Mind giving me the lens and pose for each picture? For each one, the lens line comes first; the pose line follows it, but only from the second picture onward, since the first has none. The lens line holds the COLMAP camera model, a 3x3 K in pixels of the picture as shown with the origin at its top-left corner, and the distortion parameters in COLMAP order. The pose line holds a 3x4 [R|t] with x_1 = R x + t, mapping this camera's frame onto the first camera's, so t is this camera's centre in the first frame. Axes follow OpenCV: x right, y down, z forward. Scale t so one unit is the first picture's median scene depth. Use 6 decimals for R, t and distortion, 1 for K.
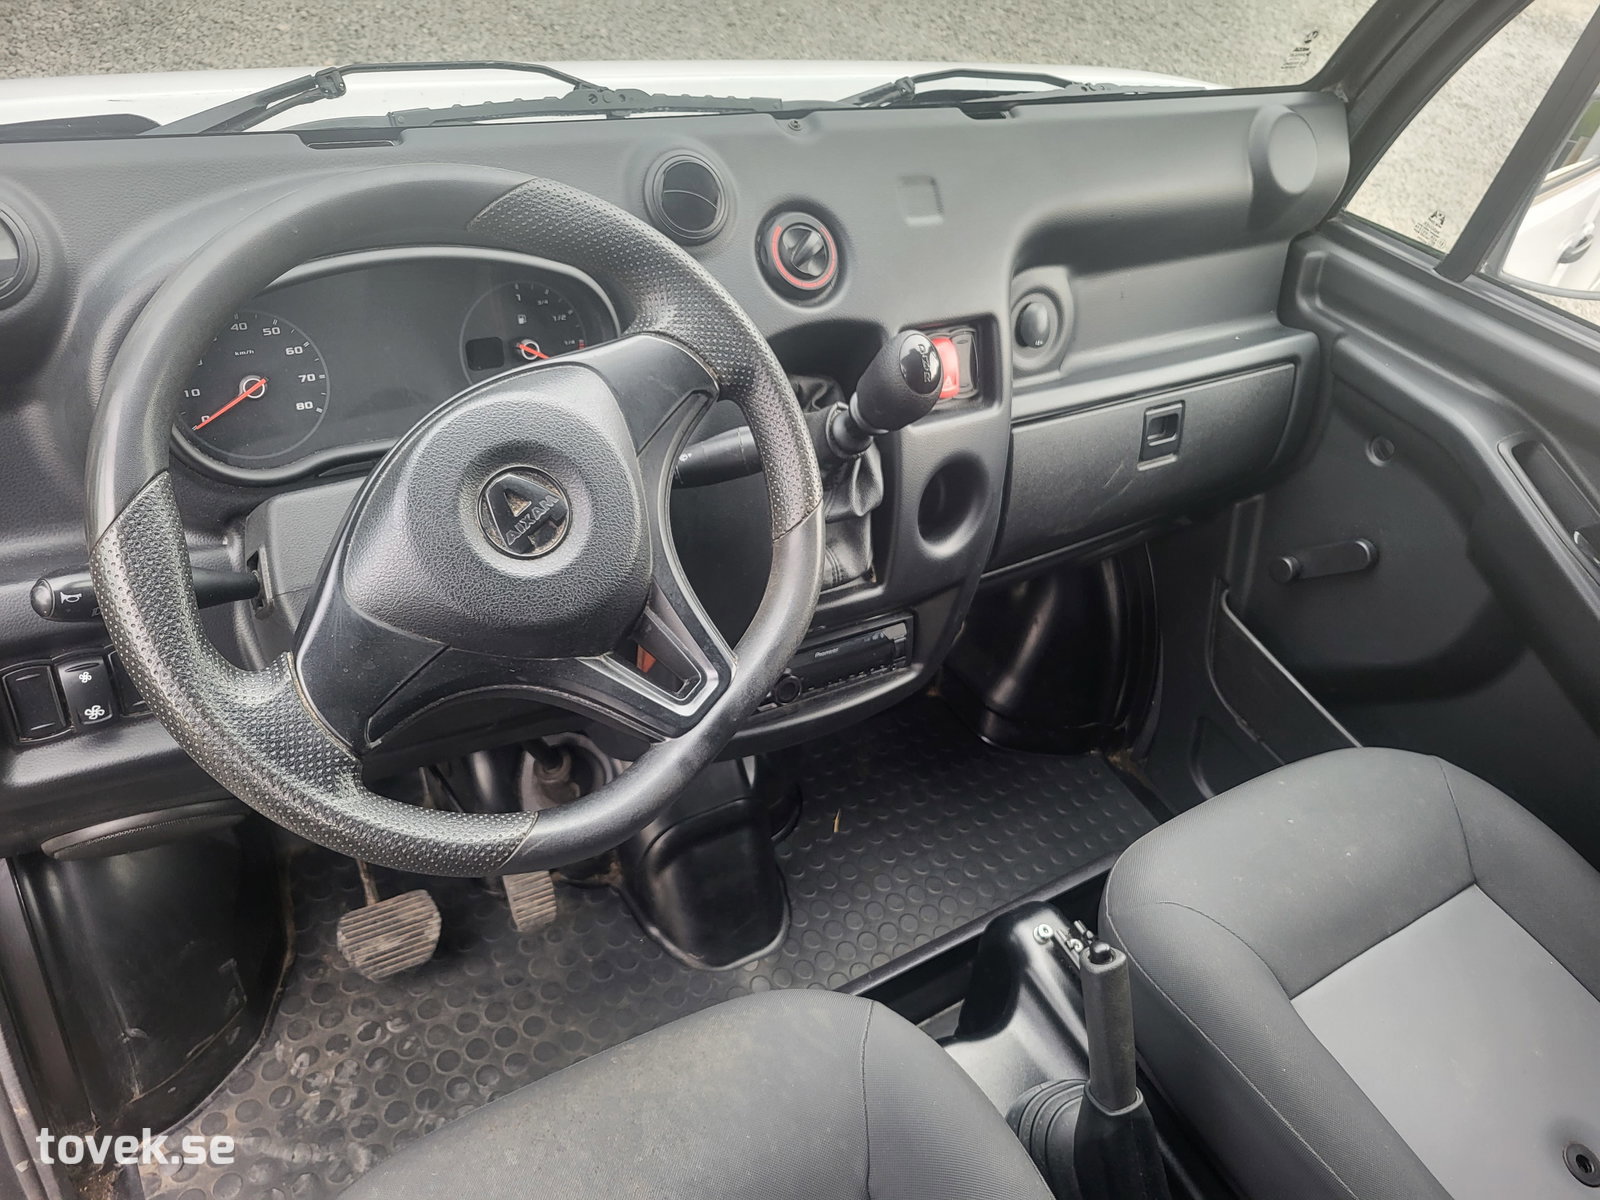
lens RADIAL K [[1221.0, 0, 810.1], [0, 1221.0, 614.5], [0, 0, 1]] dist [0.041151, -0.023098]
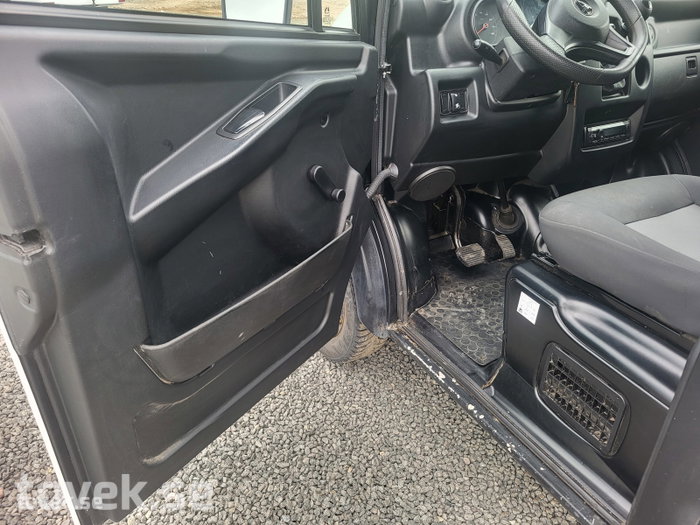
lens RADIAL K [[534.2, 0, 348.1], [0, 534.2, 262.0], [0, 0, 1]] dist [0.041151, -0.023098]
pose [[0.981730, -0.143541, -0.124913, -0.482296], [0.106732, 0.958868, -0.263022, 0.607909], [0.157529, 0.244885, 0.956669, -0.368869]]
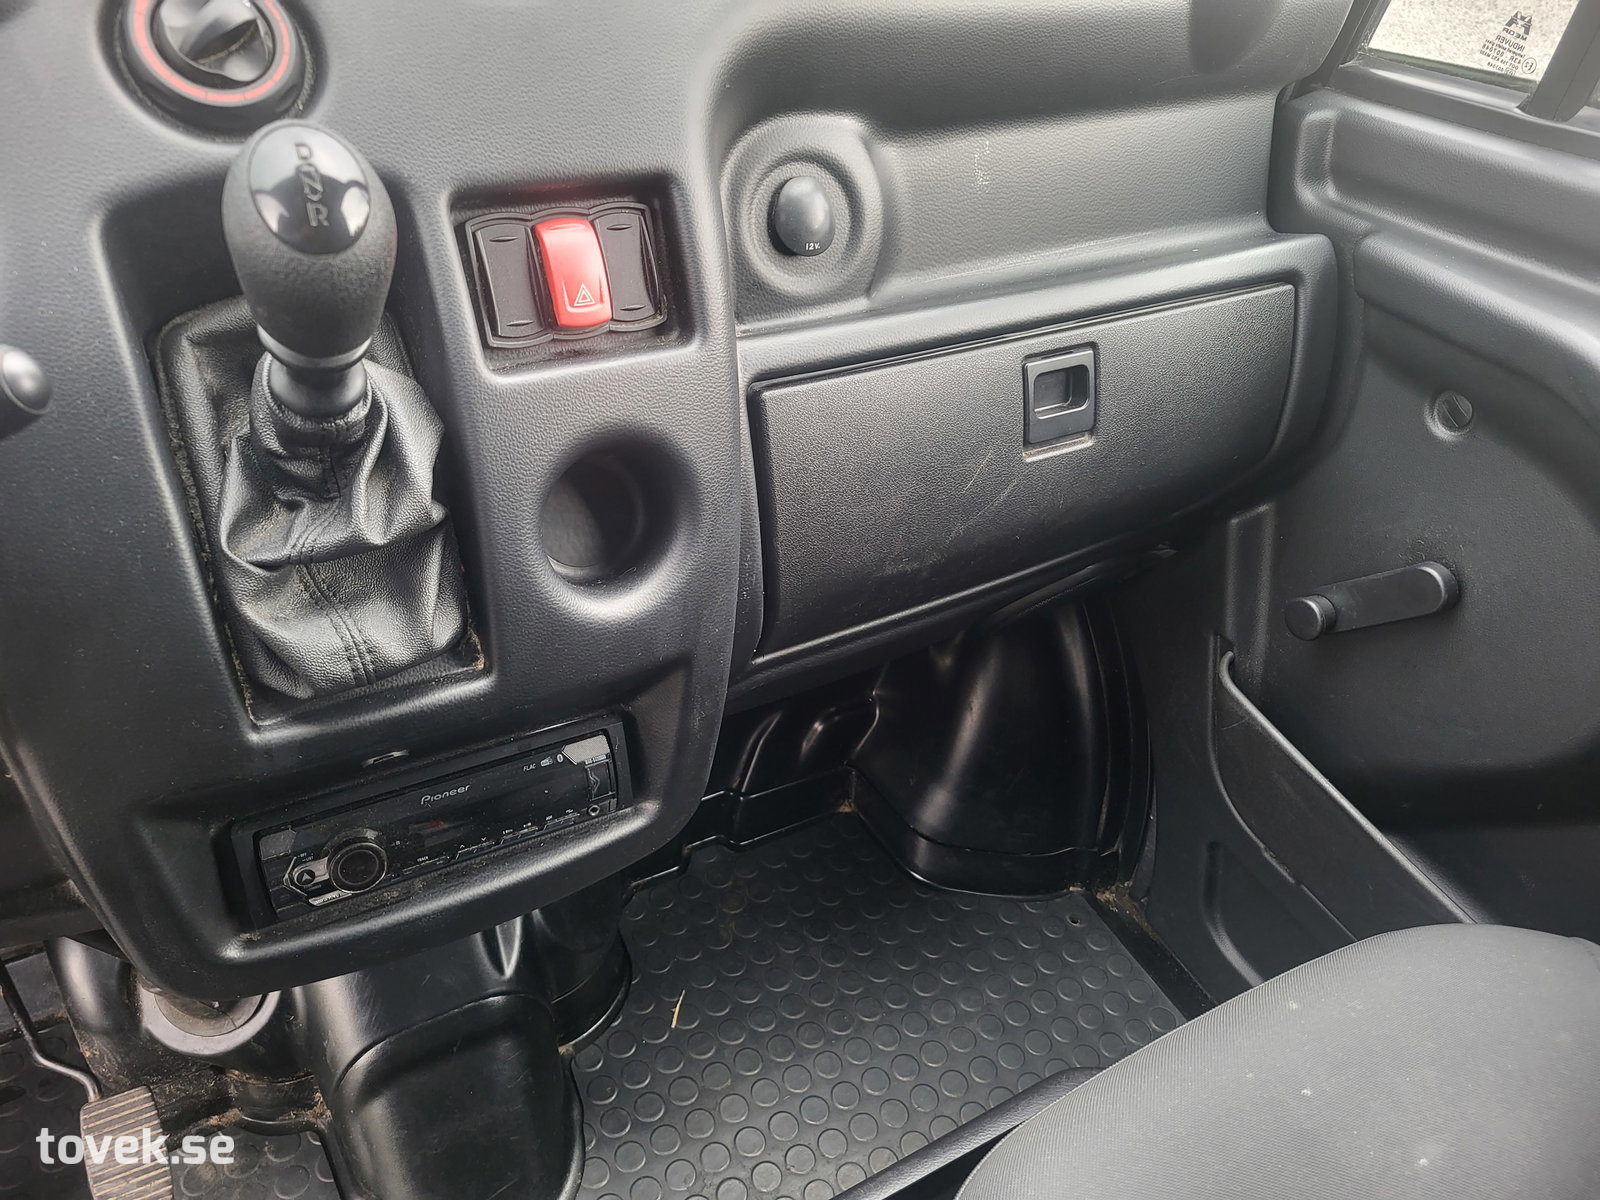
lens RADIAL K [[1221.0, 0, 792.0], [0, 1221.0, 609.1], [0, 0, 1]] dist [0.041151, -0.023098]
pose [[0.994613, -0.041686, -0.094908, 0.203654], [0.035502, 0.997192, -0.065937, -0.010026], [0.097390, 0.062213, 0.993300, 0.387521]]
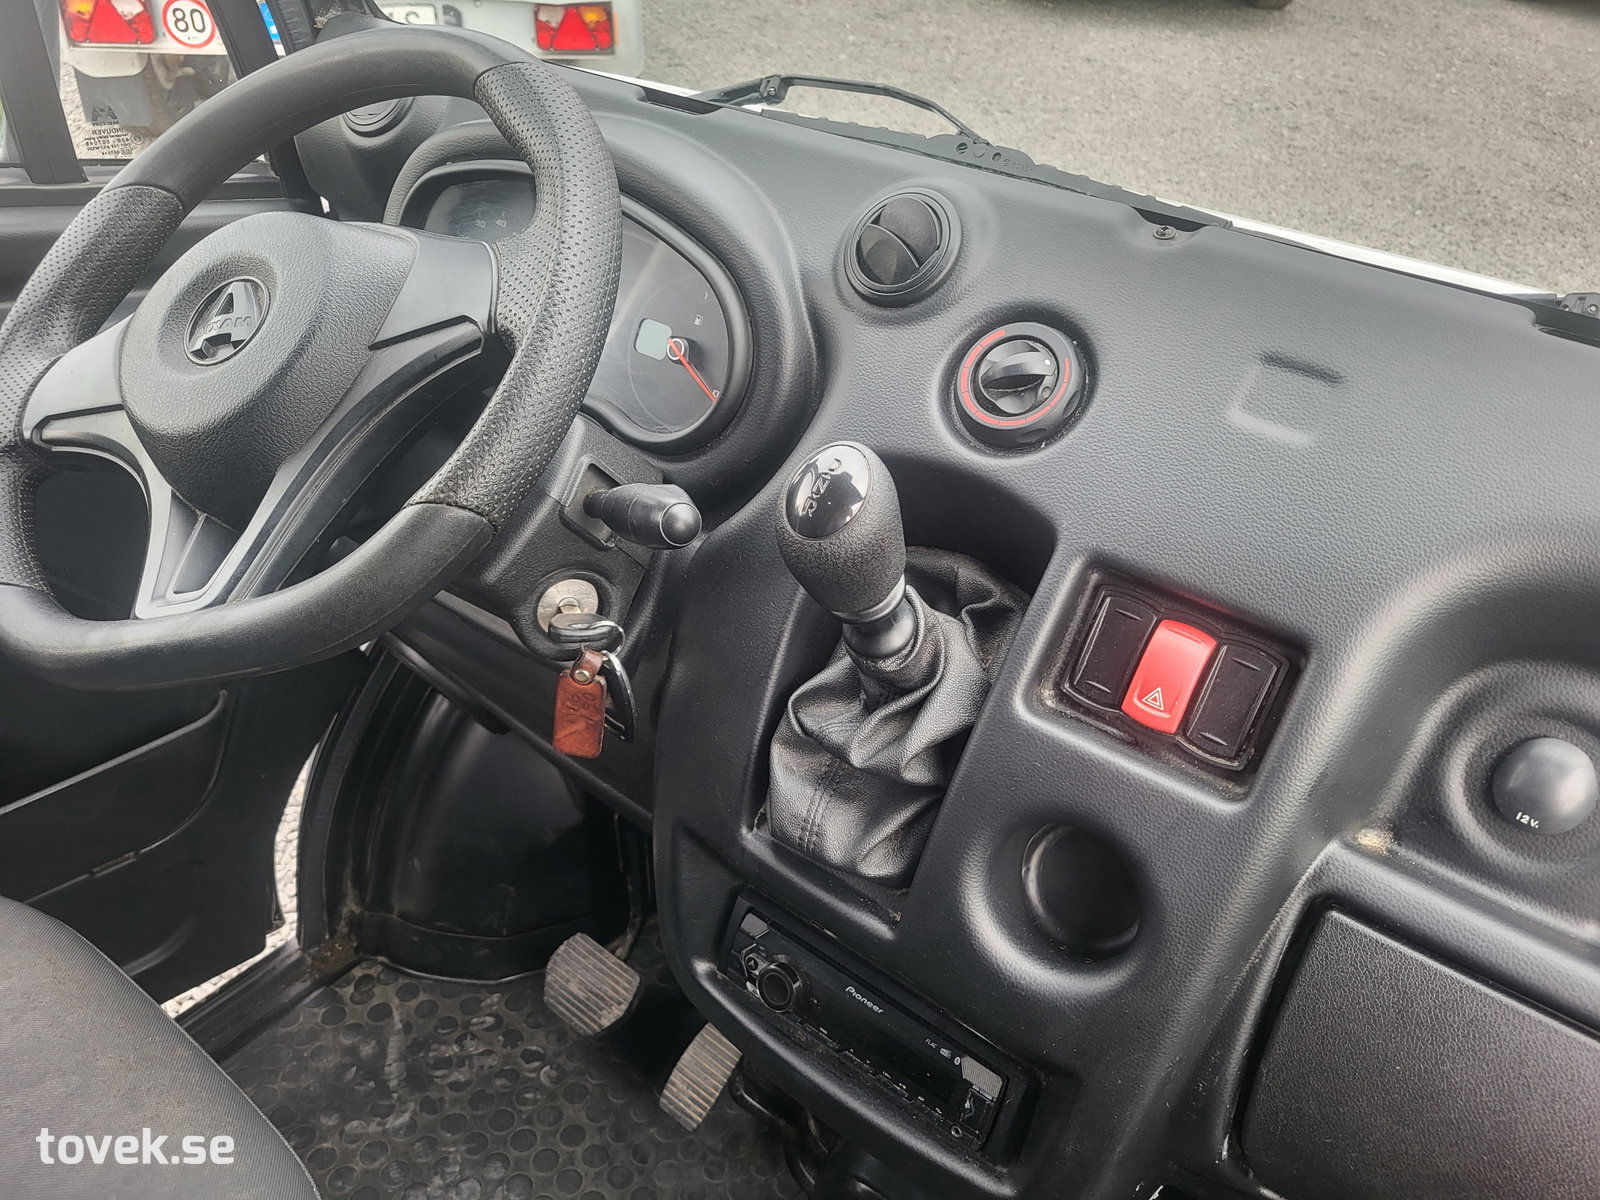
lens RADIAL K [[1221.0, 0, 812.9], [0, 1221.0, 586.4], [0, 0, 1]] dist [0.041151, -0.023098]
pose [[0.369087, 0.360907, -0.856459, 0.407526], [-0.625558, 0.777999, 0.058263, -0.134499], [0.687351, 0.514261, 0.512917, 0.483199]]
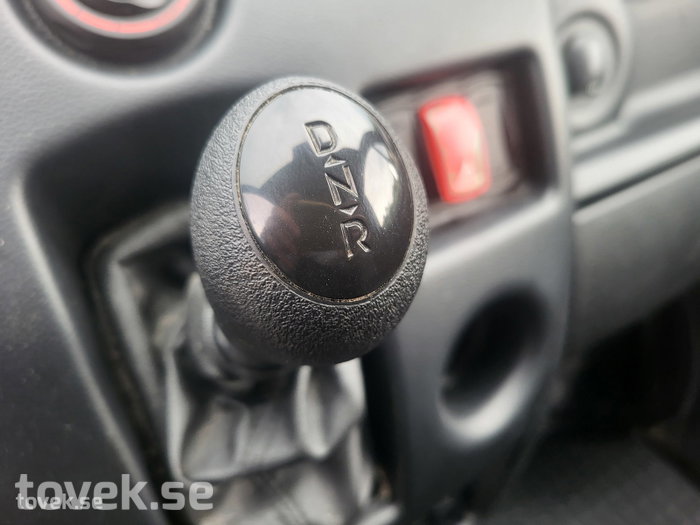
lens RADIAL K [[586.7, 0, 356.5], [0, 586.7, 265.3], [0, 0, 1]] dist [-0.045551, -0.001818]
pose [[0.985395, -0.111216, -0.128949, 0.074782], [0.114500, 0.993255, 0.018311, -0.127784], [0.126043, -0.032809, 0.991482, 0.583011]]
